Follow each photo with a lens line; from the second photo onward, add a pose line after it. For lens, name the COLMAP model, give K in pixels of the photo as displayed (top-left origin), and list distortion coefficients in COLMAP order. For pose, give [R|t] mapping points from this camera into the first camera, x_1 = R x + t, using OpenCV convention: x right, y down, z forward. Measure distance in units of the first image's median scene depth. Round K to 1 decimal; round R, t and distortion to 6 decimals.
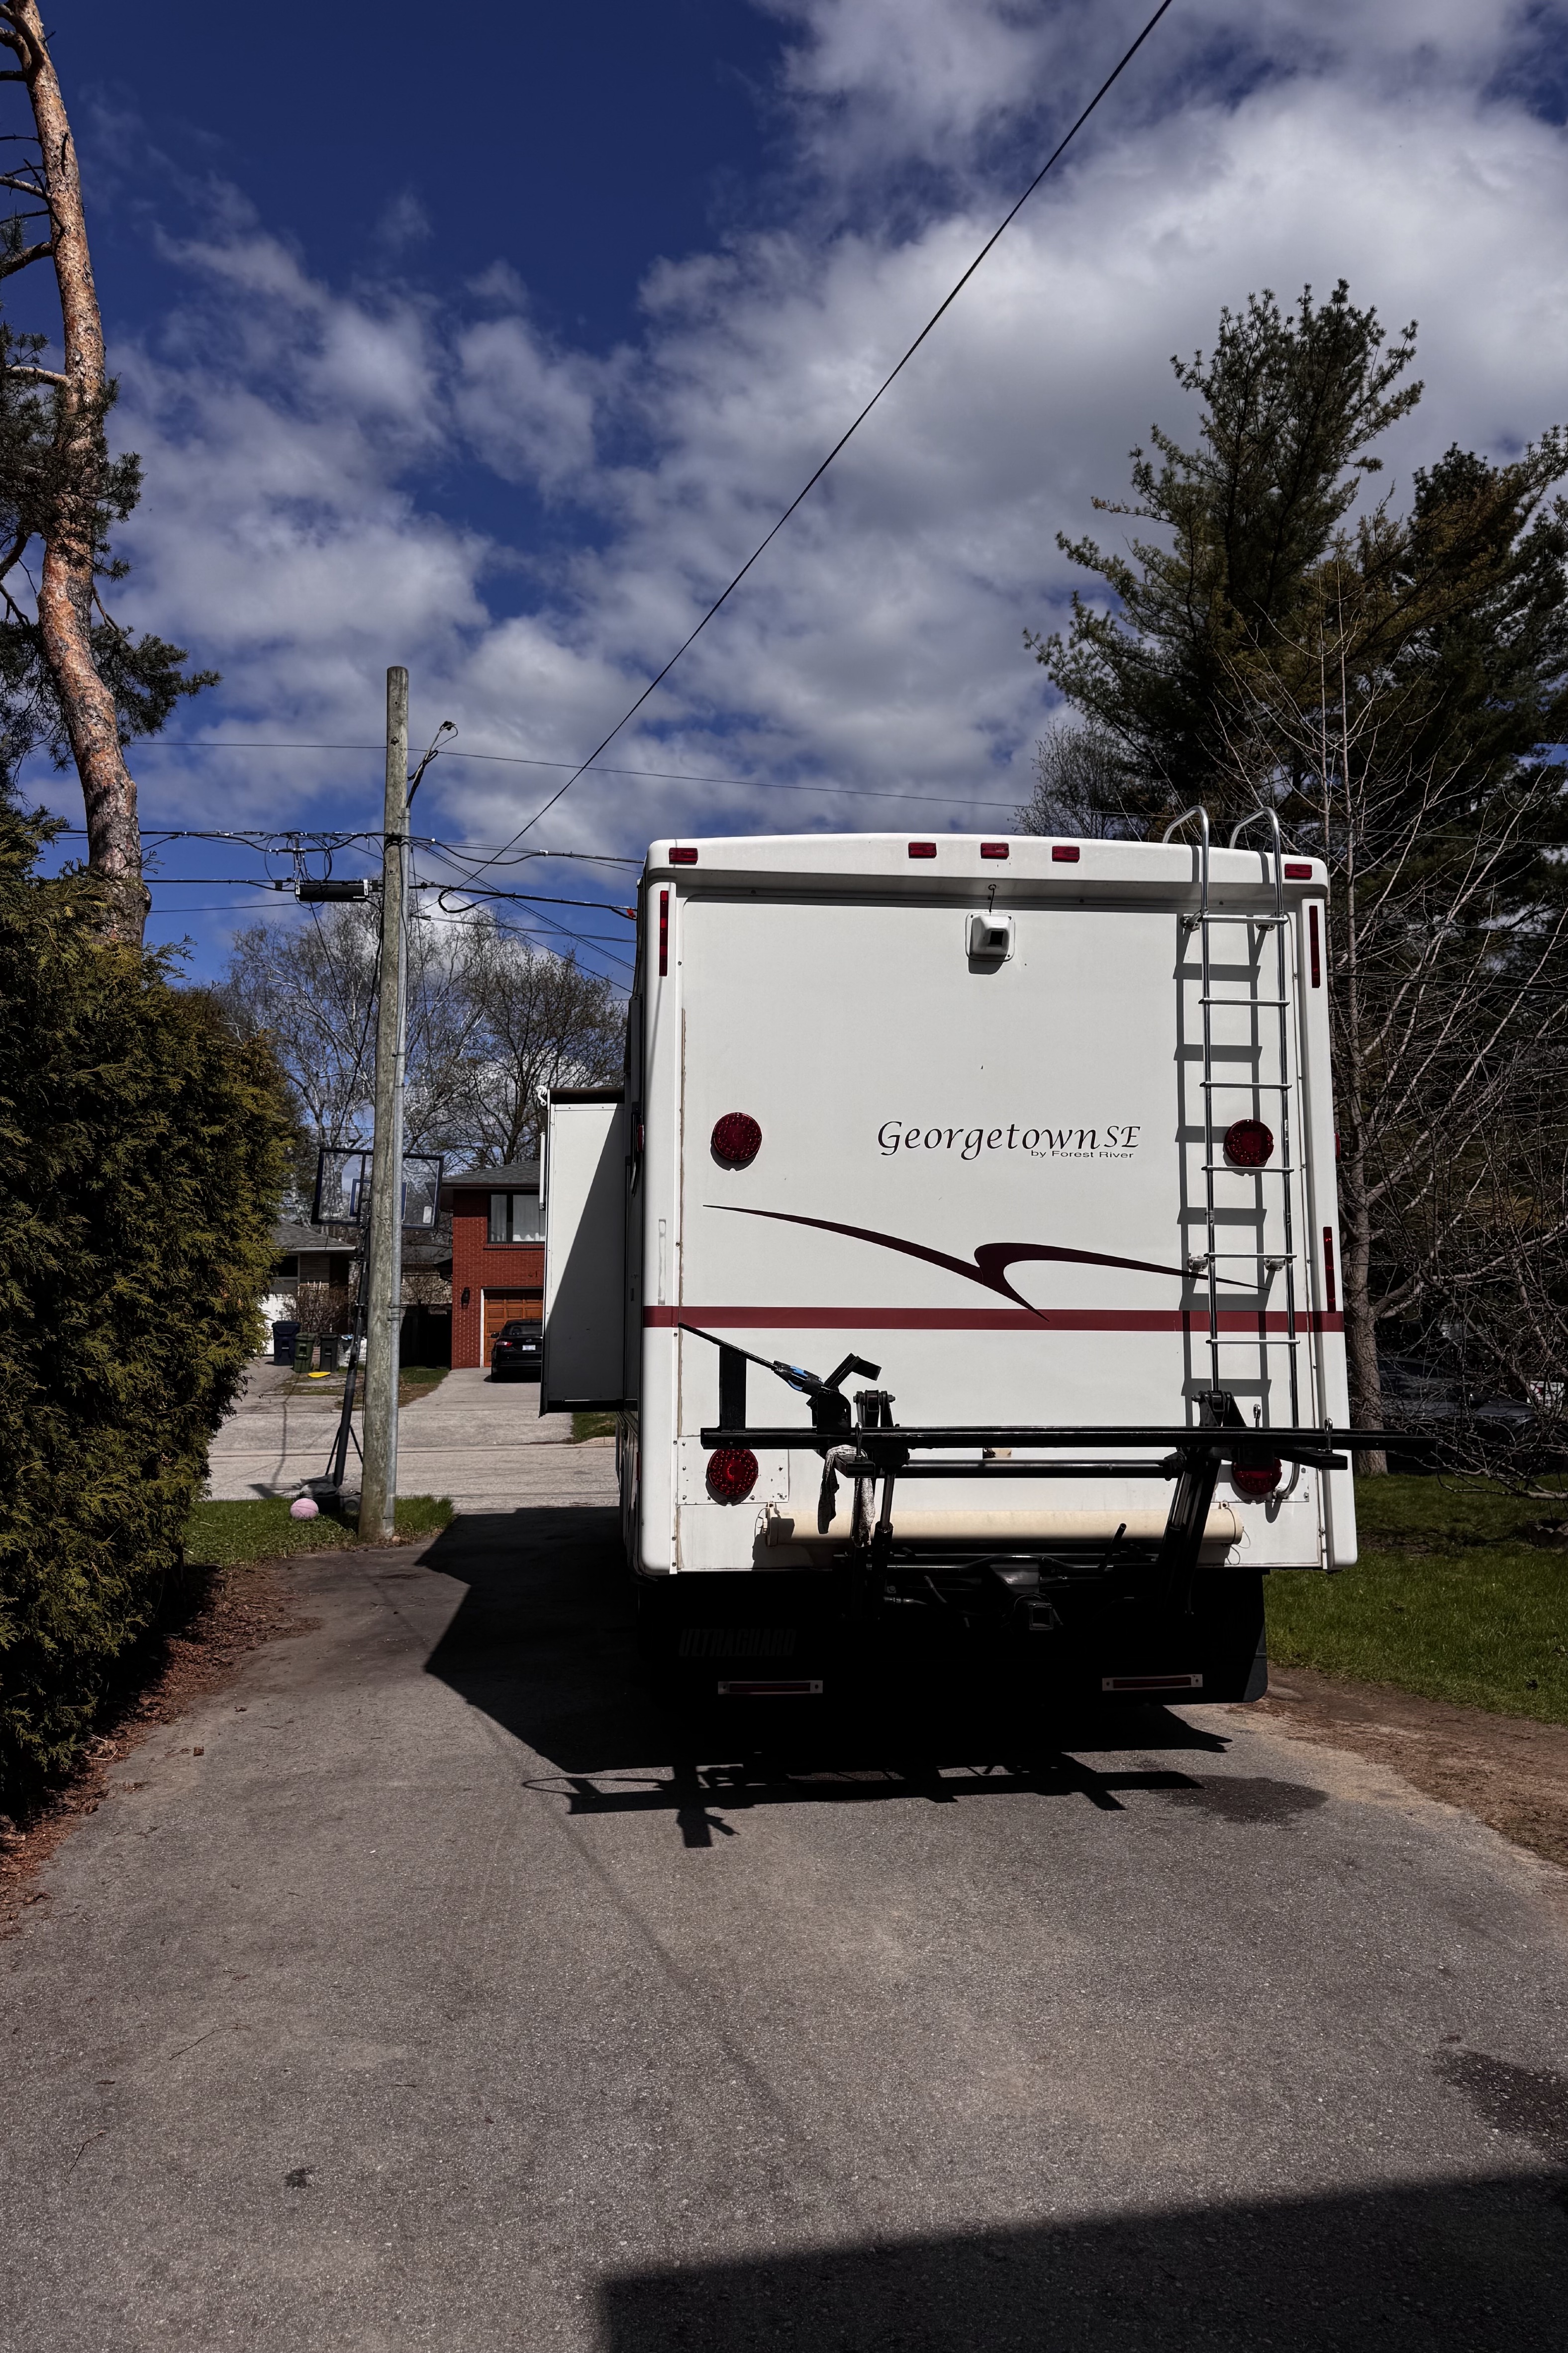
lens RADIAL K [[1790.8, 0, 776.8], [0, 1790.8, 1265.3], [0, 0, 1]] dist [-0.009393, -0.004240]
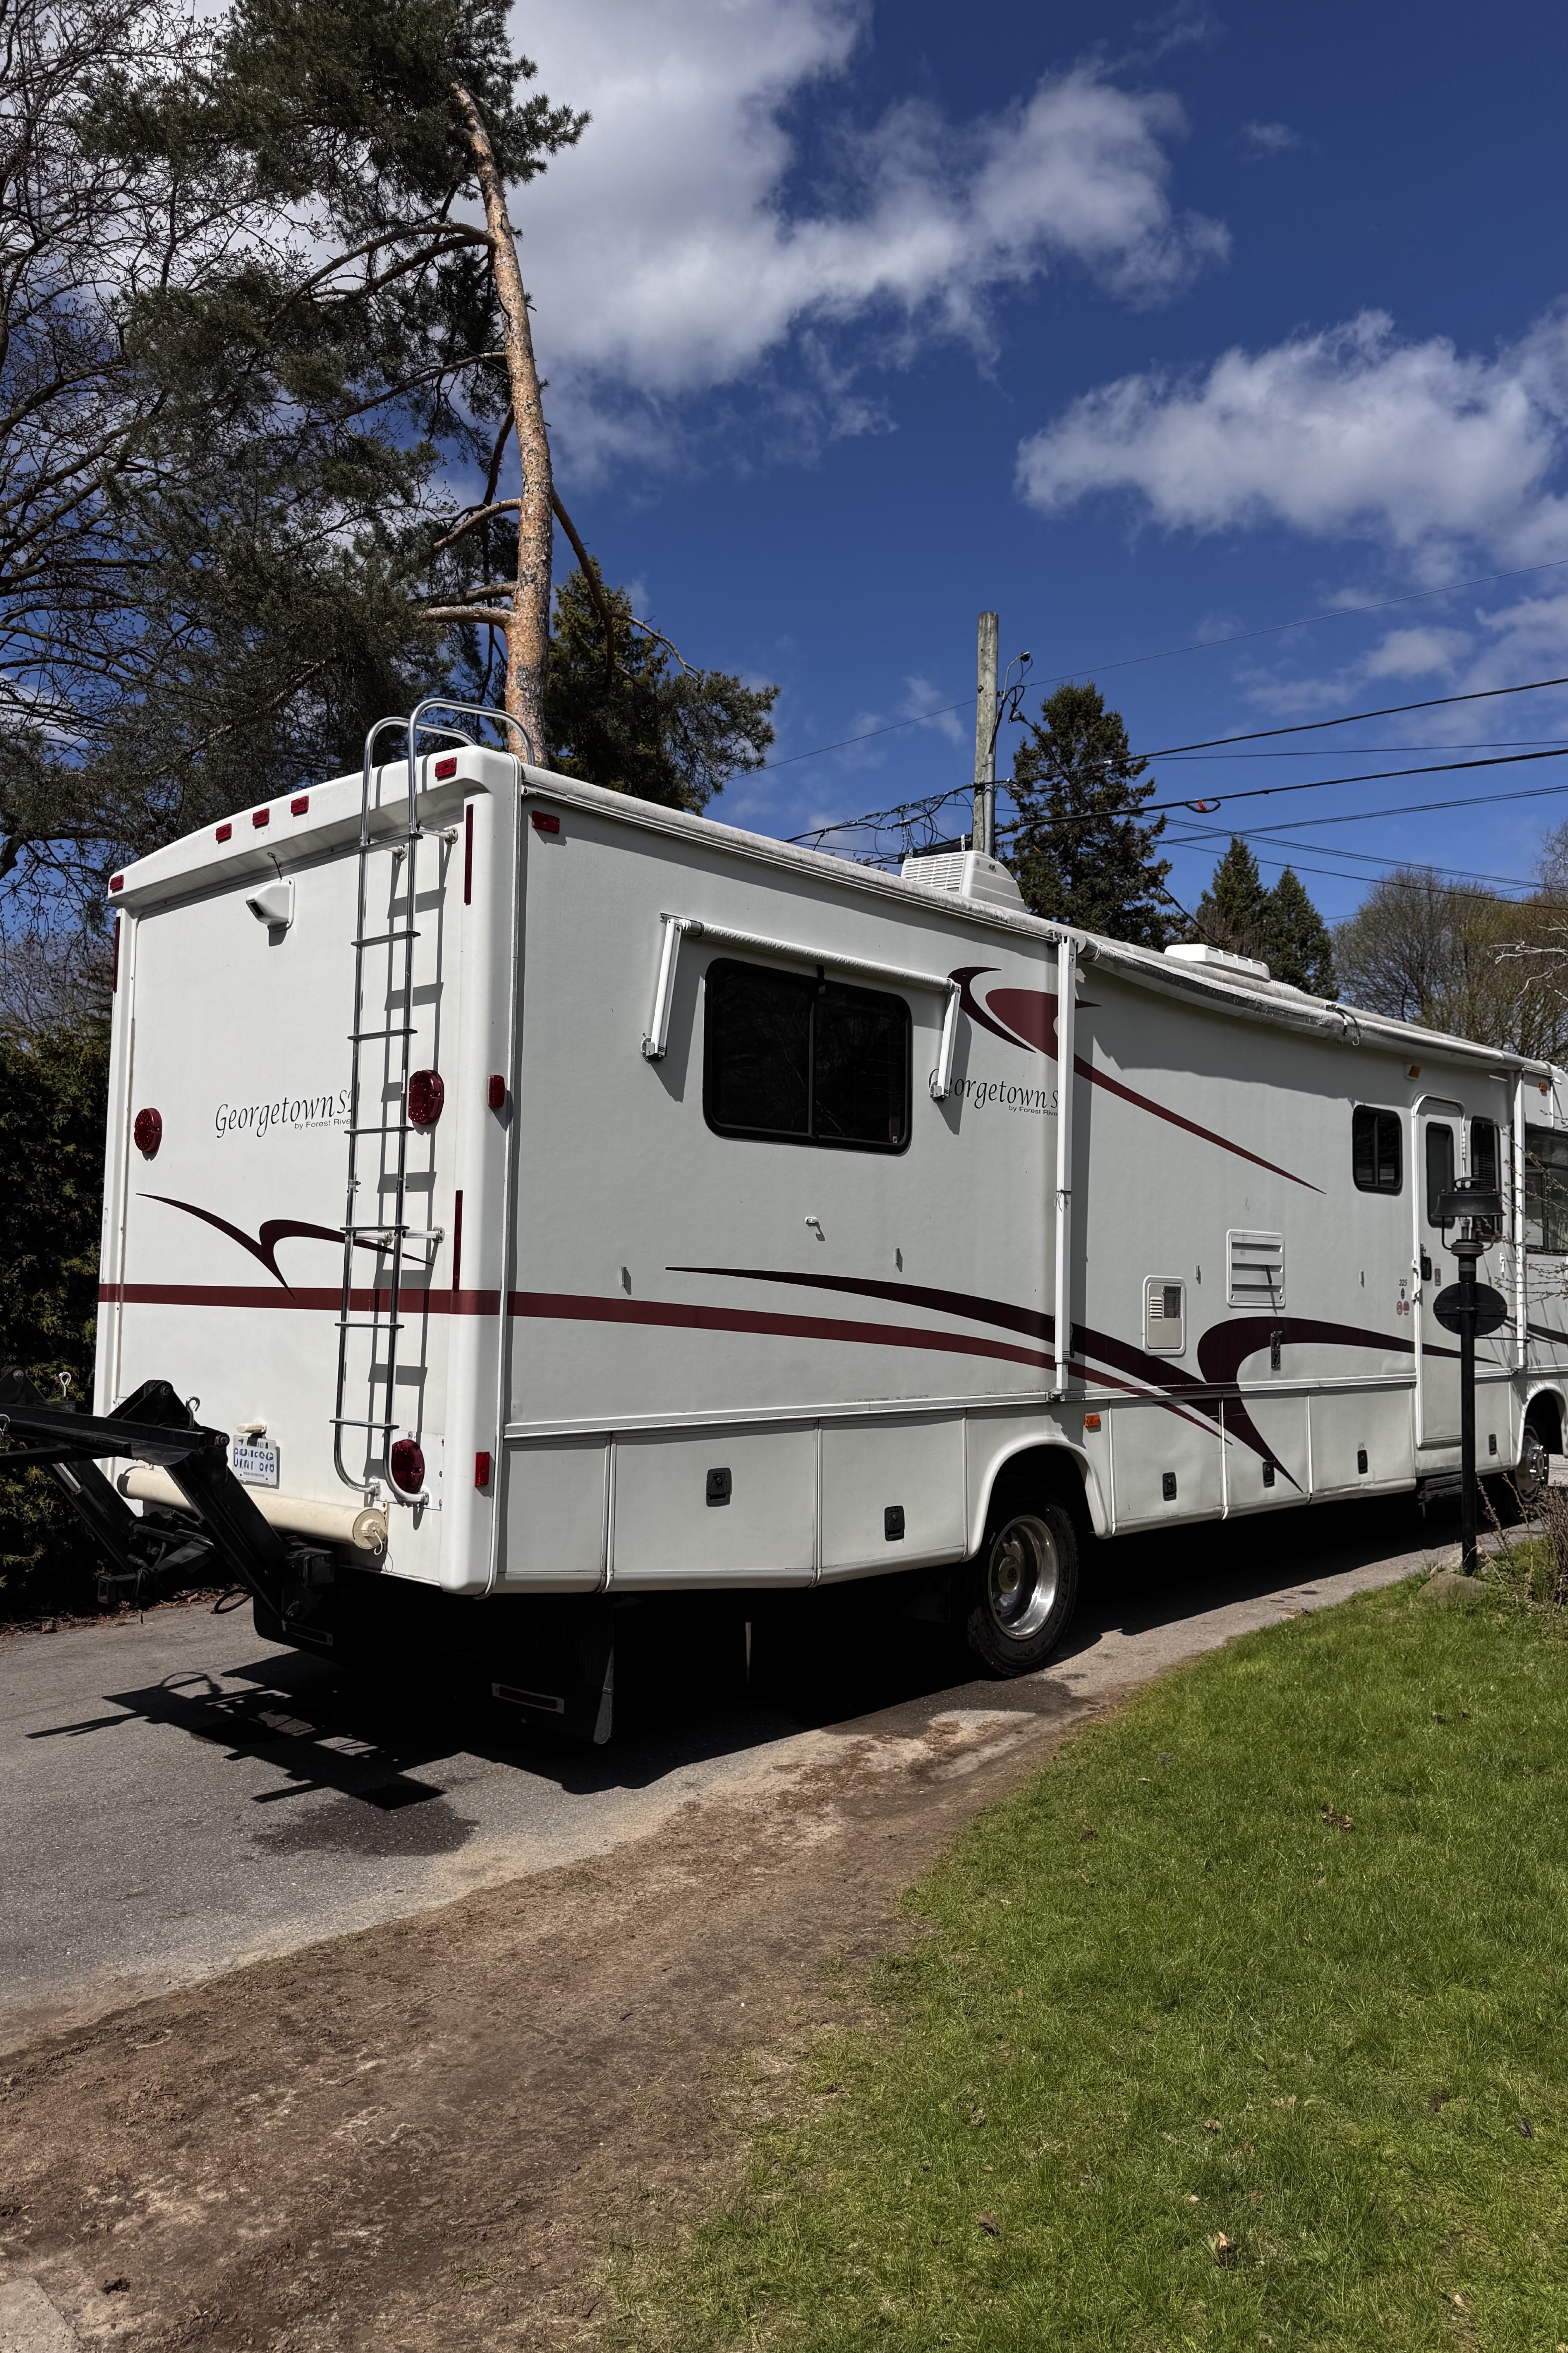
lens RADIAL K [[1790.8, 0, 776.8], [0, 1790.8, 1265.3], [0, 0, 1]] dist [-0.009393, -0.004240]
pose [[0.617789, 0.003683, -0.786335, 1.063443], [0.038532, 0.998646, 0.034950, -0.010434], [0.785399, -0.051890, 0.616811, 0.597370]]
